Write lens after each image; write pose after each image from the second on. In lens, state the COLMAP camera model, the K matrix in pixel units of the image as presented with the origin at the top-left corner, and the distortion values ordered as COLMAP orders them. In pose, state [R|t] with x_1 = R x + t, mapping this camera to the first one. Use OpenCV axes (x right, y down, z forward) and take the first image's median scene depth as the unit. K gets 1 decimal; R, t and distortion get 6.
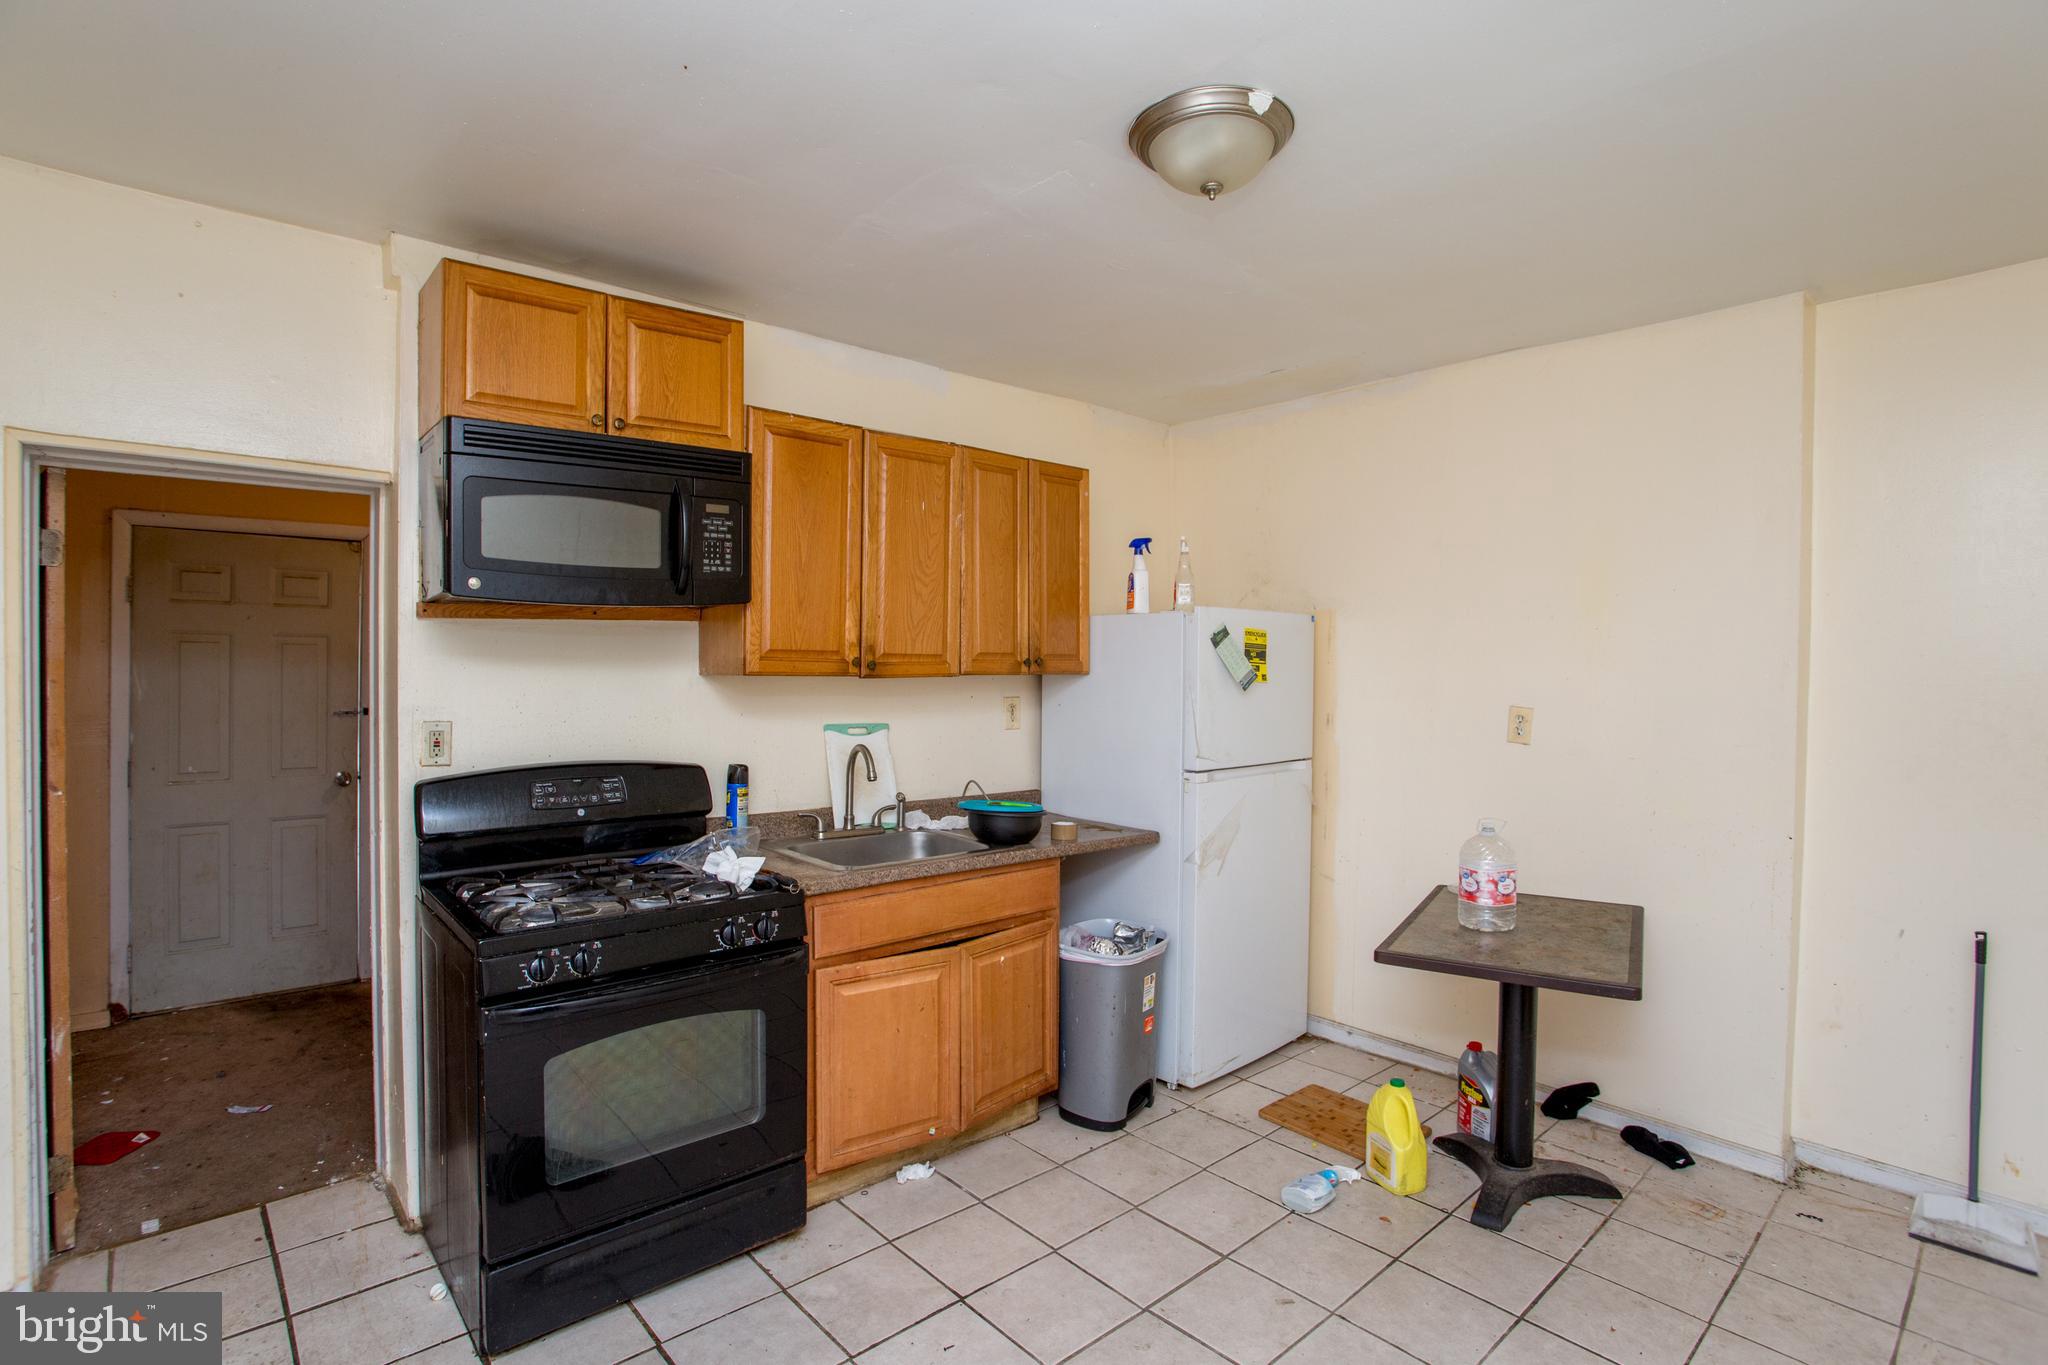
lens RADIAL K [[982.9, 0, 1022.0], [0, 982.9, 685.1], [0, 0, 1]] dist [-0.052195, 0.017521]
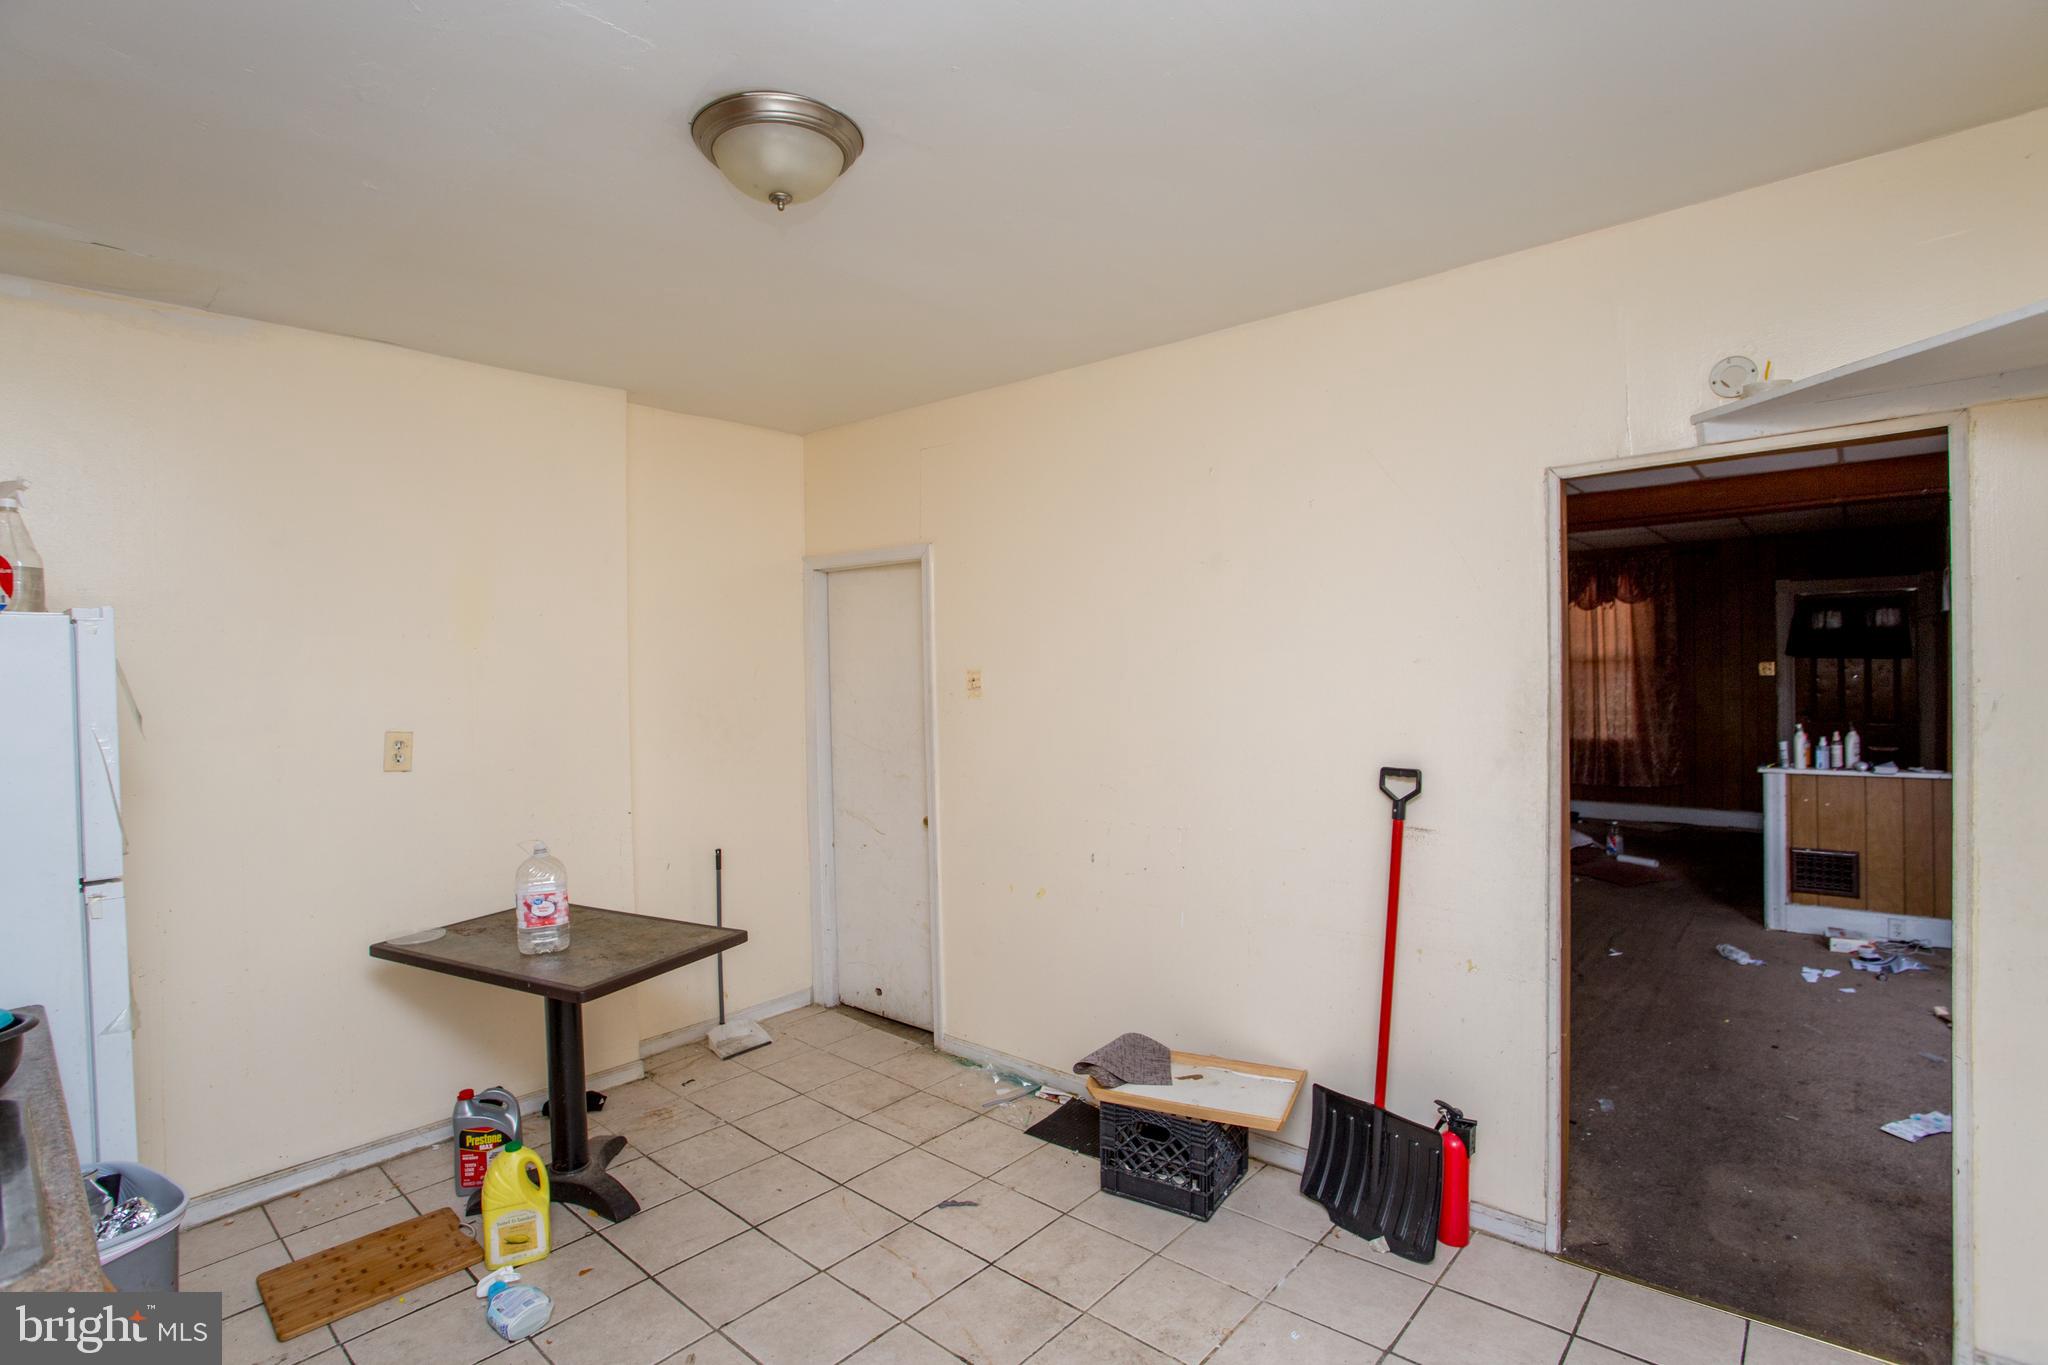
lens RADIAL K [[987.5, 0, 1021.4], [0, 987.5, 674.1], [0, 0, 1]] dist [-0.076611, 0.029489]
pose [[-0.118056, -0.015428, 0.992887, -0.574911], [0.040396, 0.998977, 0.020326, -0.033295], [-0.992185, 0.042508, -0.117312, 0.636919]]
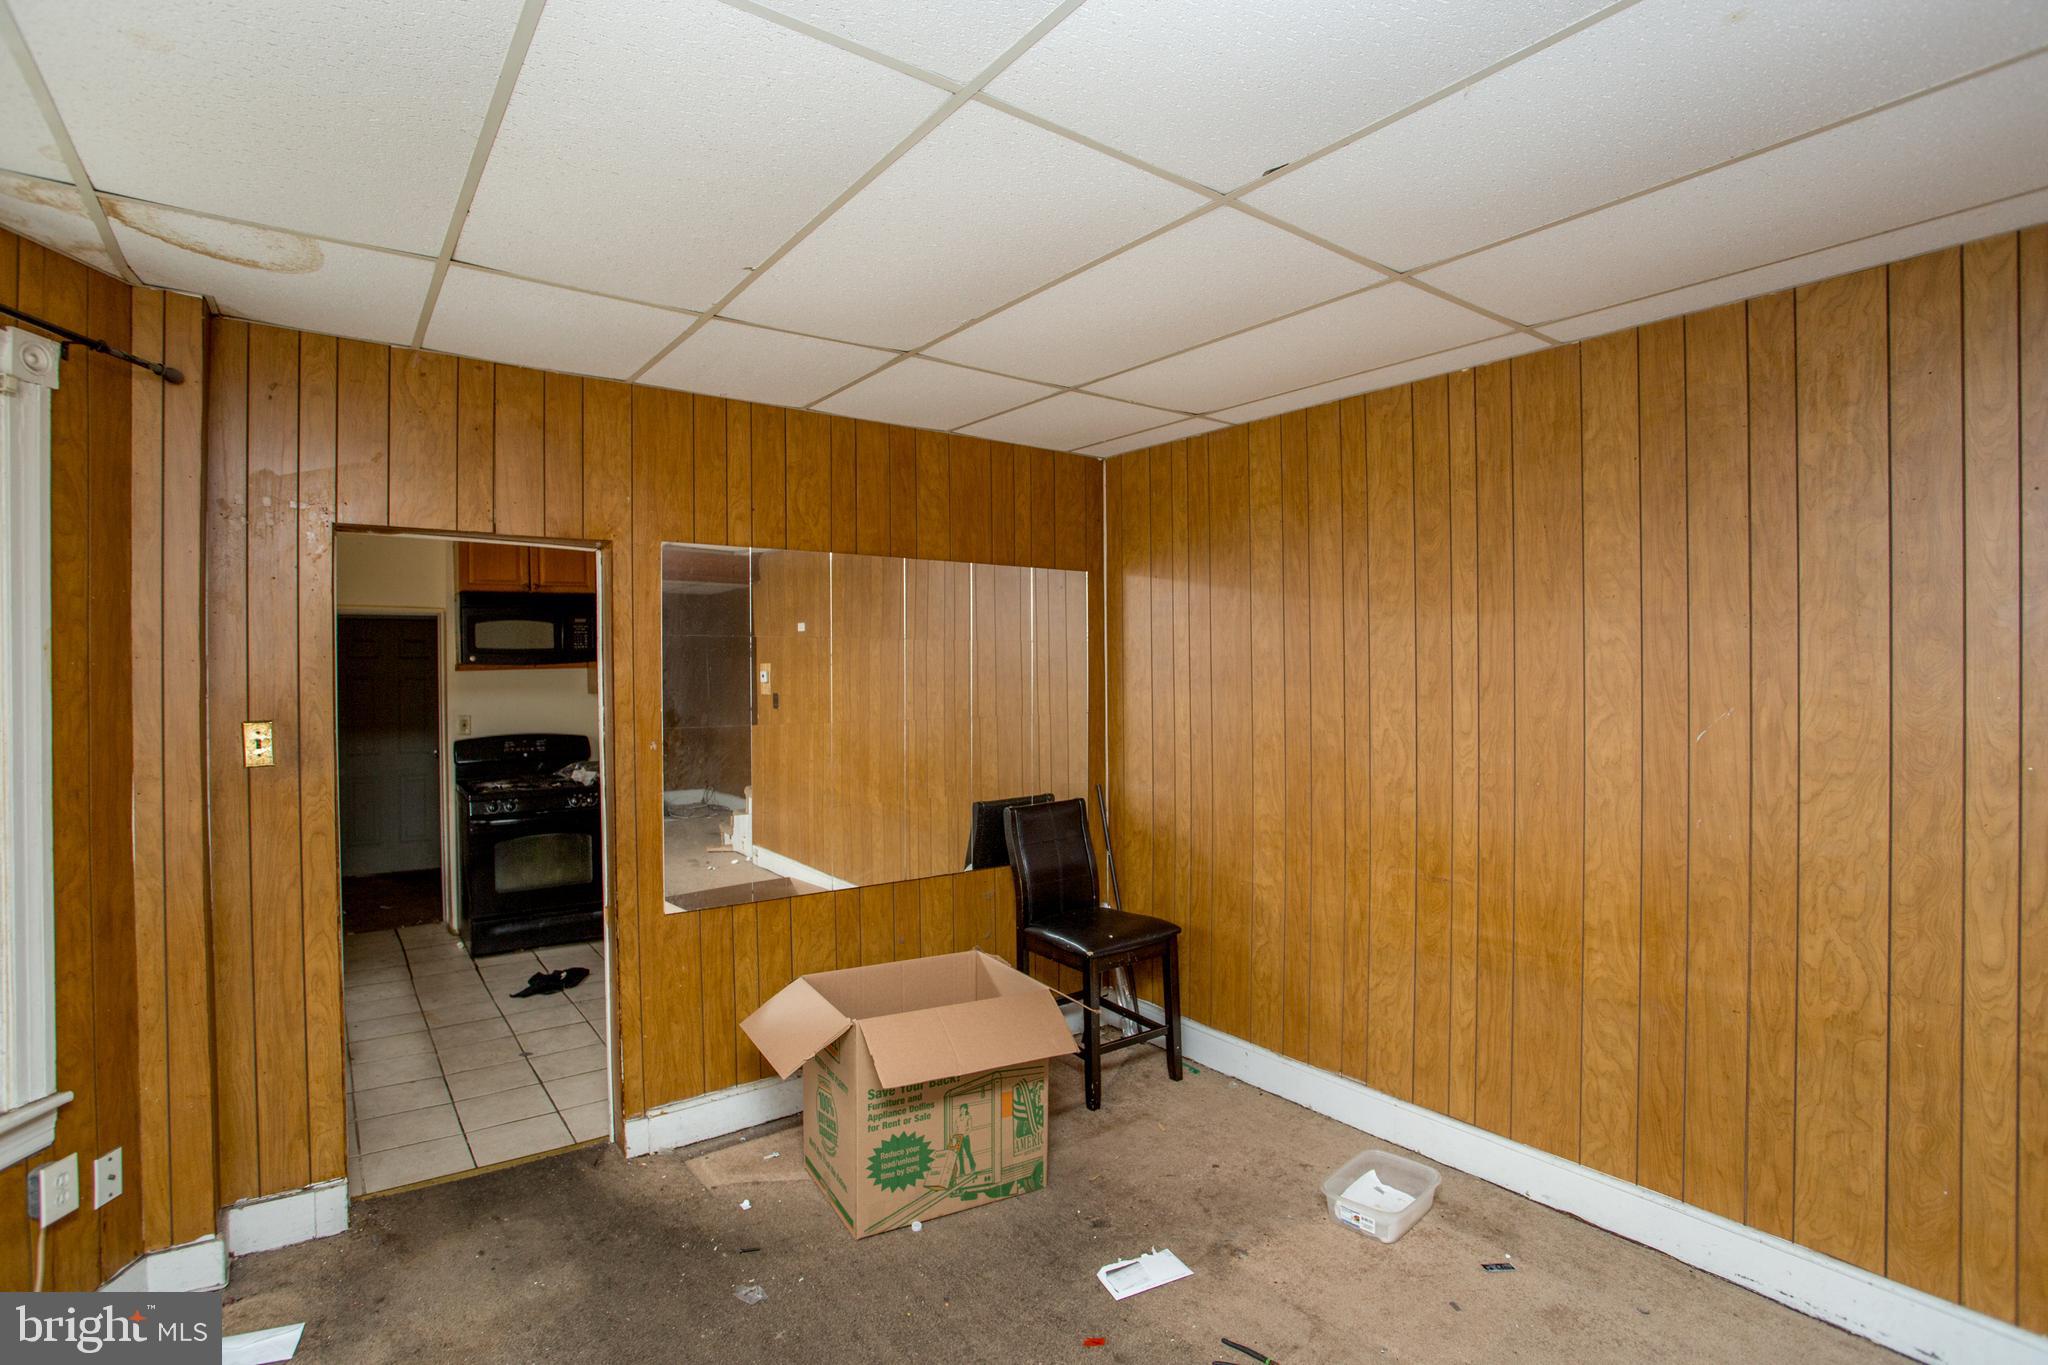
lens RADIAL K [[987.5, 0, 1021.4], [0, 987.5, 674.1], [0, 0, 1]] dist [-0.076611, 0.029489]
pose [[0.995225, -0.015036, -0.096439, 0.973682], [0.013066, 0.999693, -0.021030, 0.006216], [0.096726, 0.019670, 0.995117, -1.211041]]
